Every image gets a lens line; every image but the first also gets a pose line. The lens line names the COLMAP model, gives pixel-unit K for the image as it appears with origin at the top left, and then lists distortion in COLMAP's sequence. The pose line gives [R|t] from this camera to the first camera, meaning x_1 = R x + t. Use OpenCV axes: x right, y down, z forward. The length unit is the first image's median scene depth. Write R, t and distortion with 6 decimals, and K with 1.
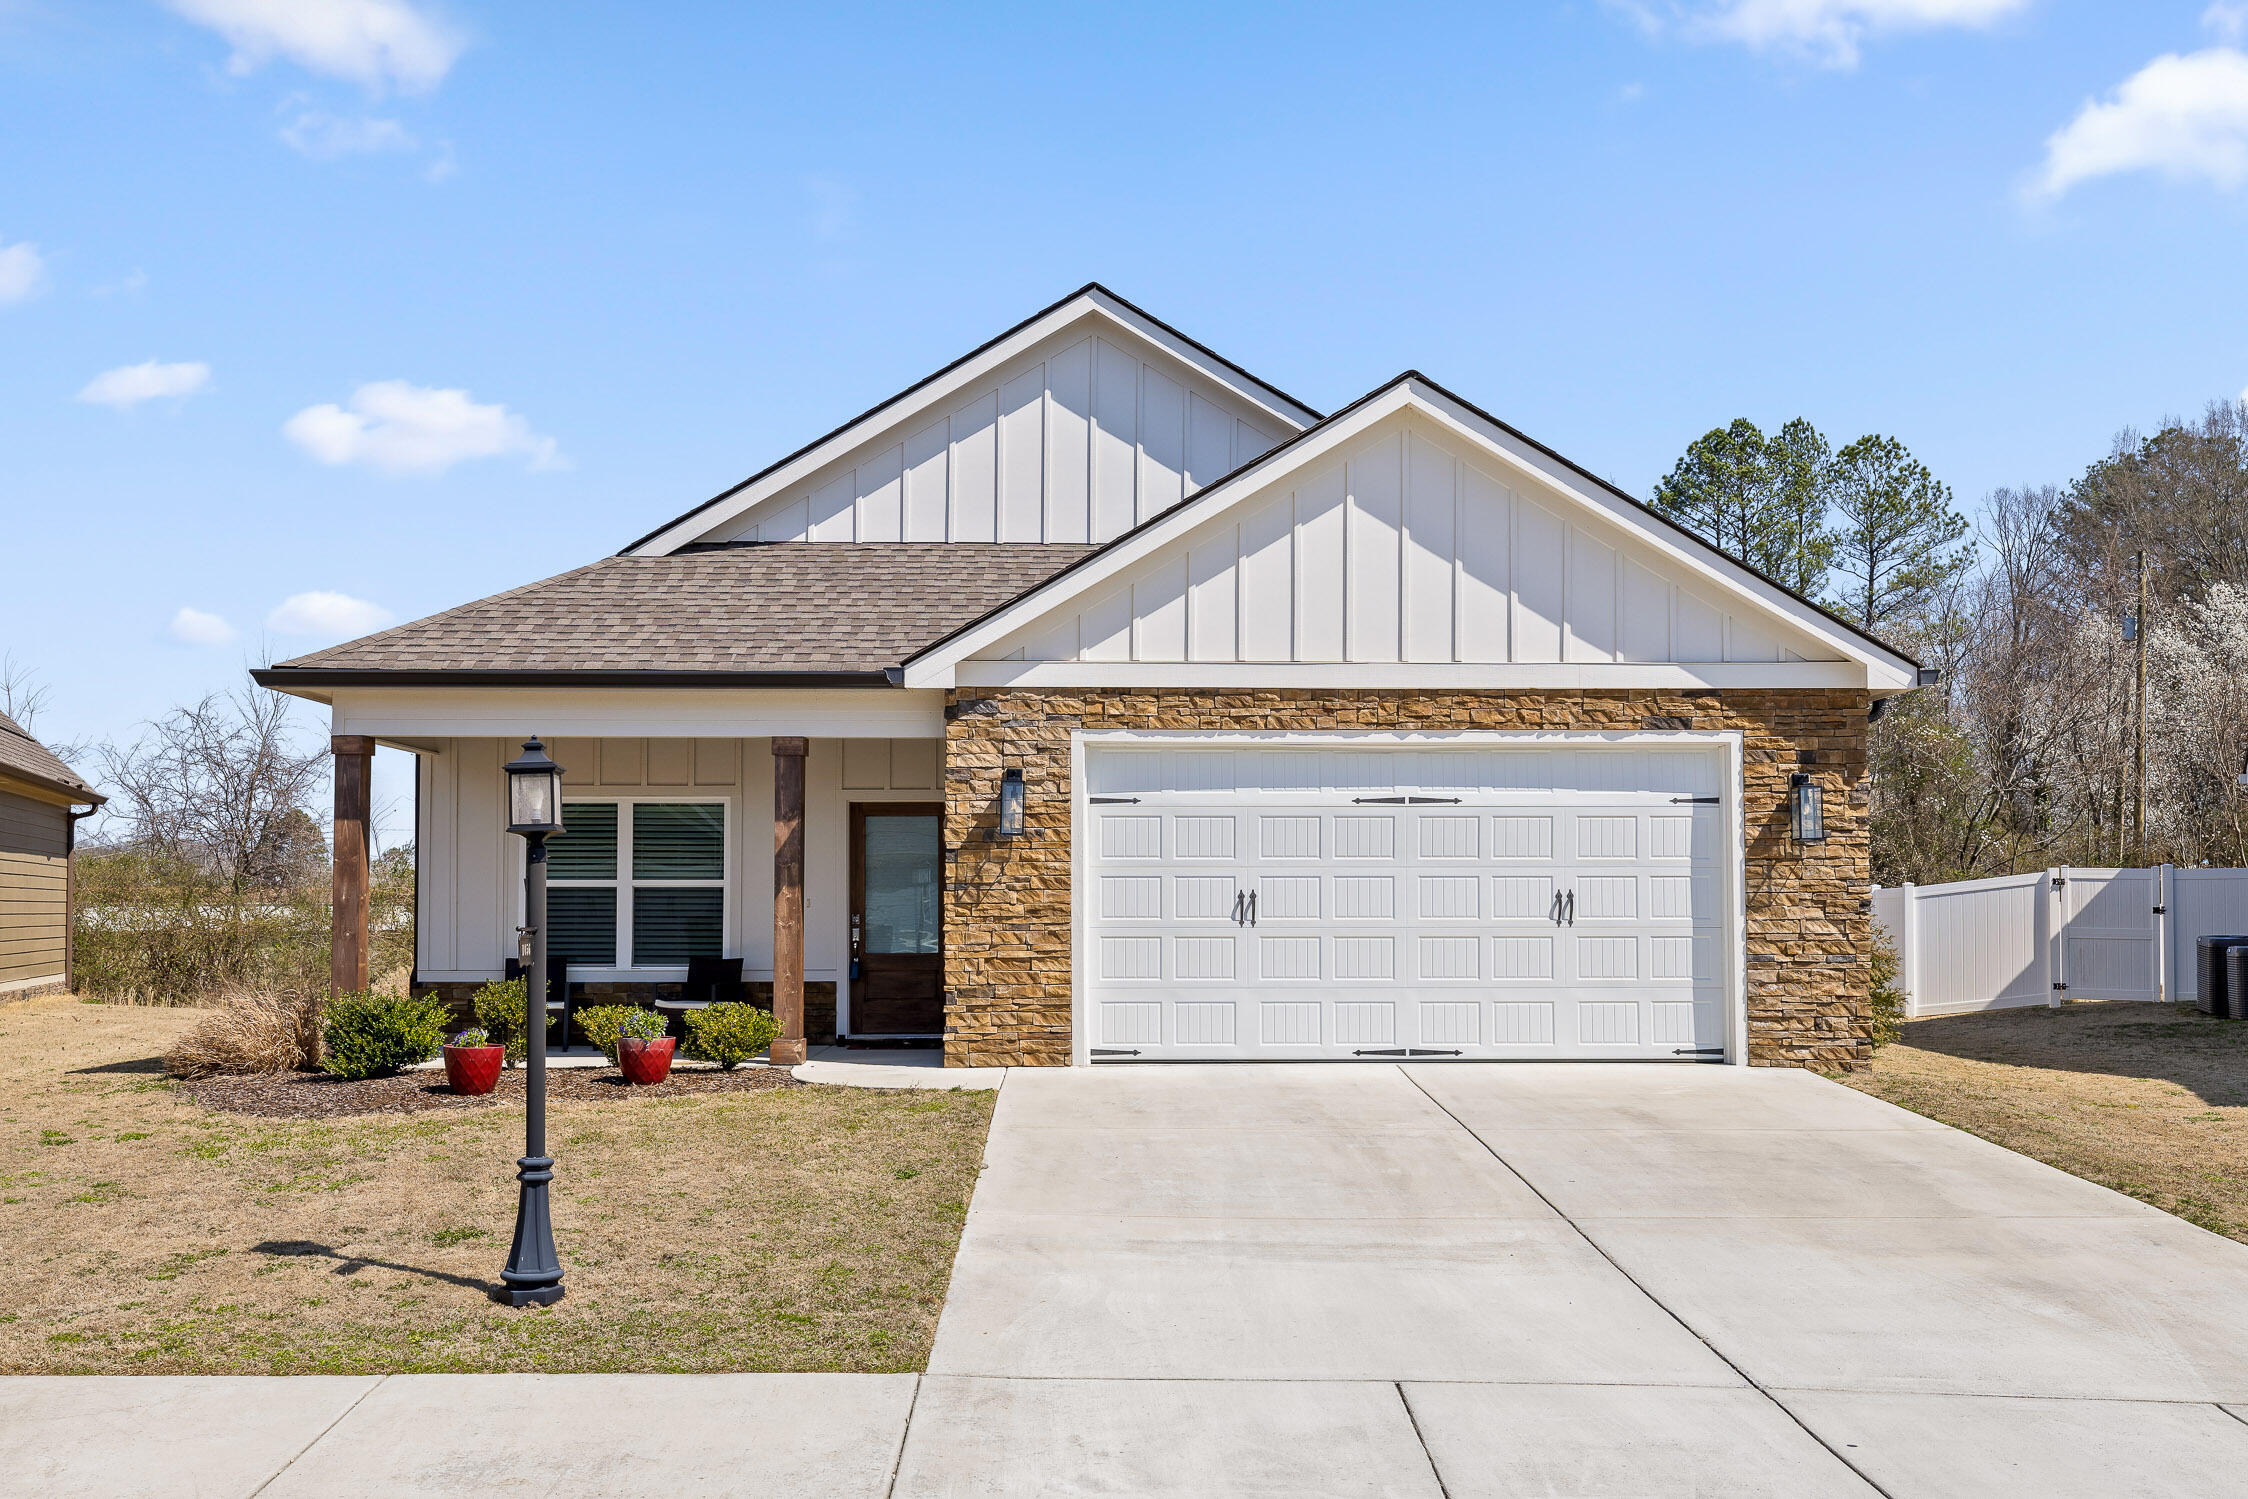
lens RADIAL K [[1925.1, 0, 1124.1], [0, 1925.1, 734.9], [0, 0, 1]] dist [0.015725, 0.010907]
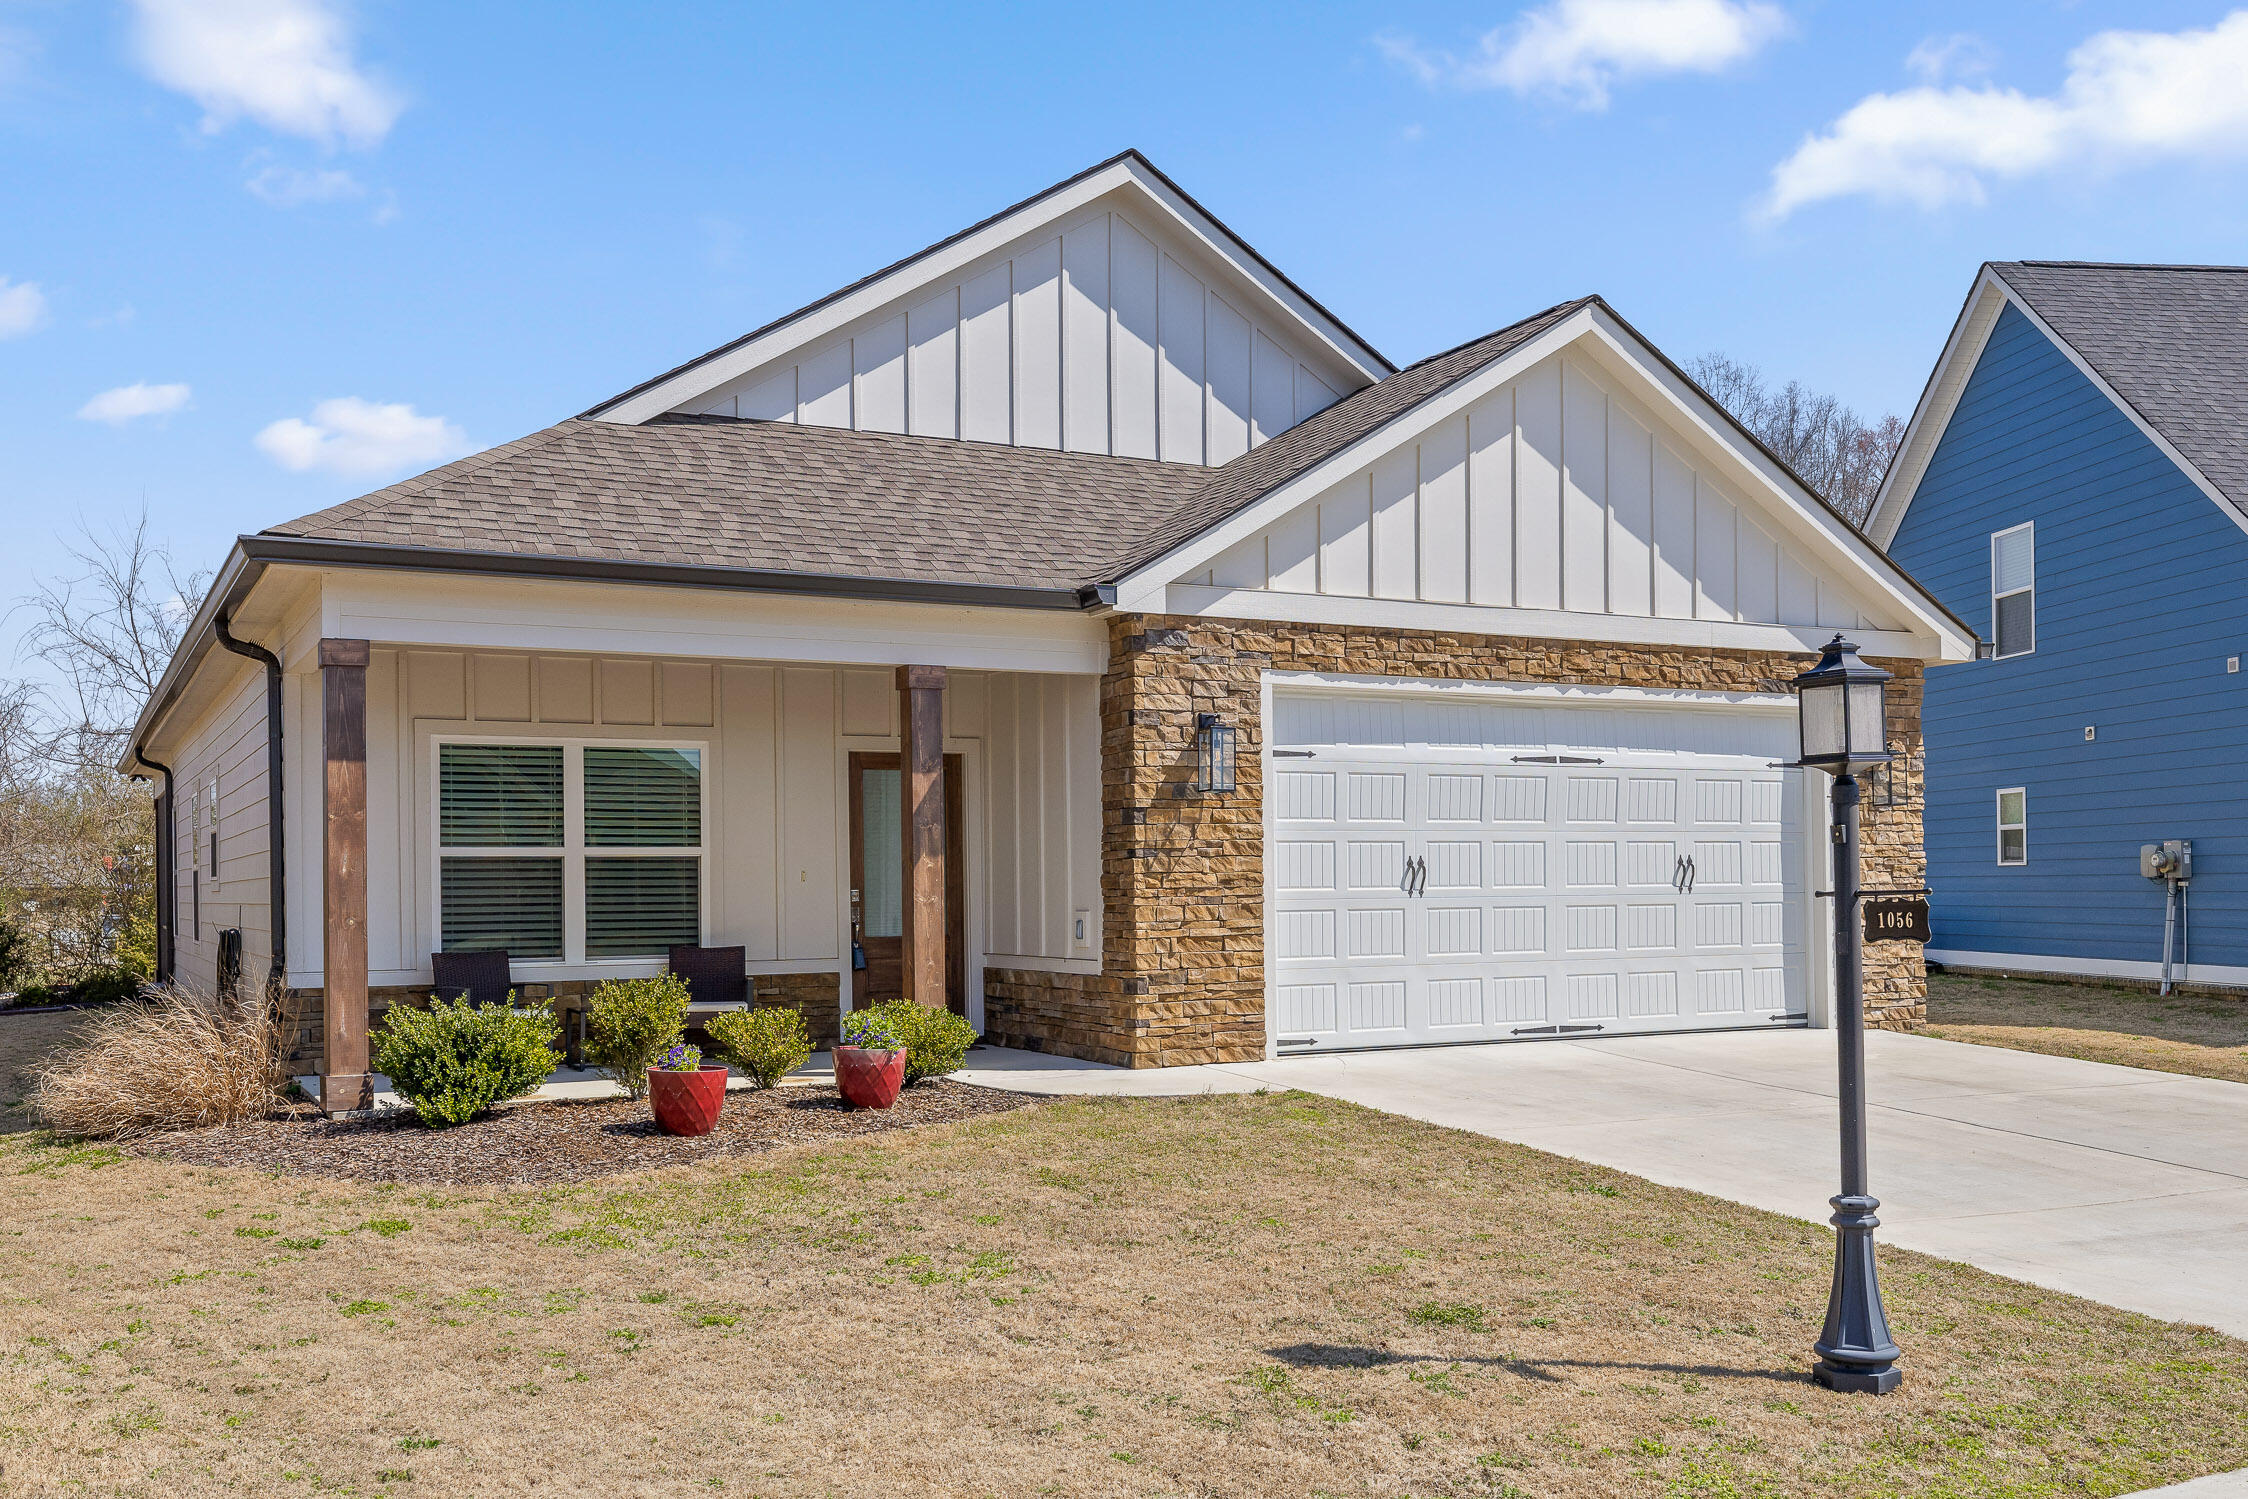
lens RADIAL K [[2004.1, 0, 1123.7], [0, 2004.1, 764.0], [0, 0, 1]] dist [0.016558, 0.015703]
pose [[0.900173, 0.017622, 0.435175, -0.465678], [-0.029757, 0.999335, 0.021086, 0.021924], [-0.434514, -0.031931, 0.900099, 0.219426]]
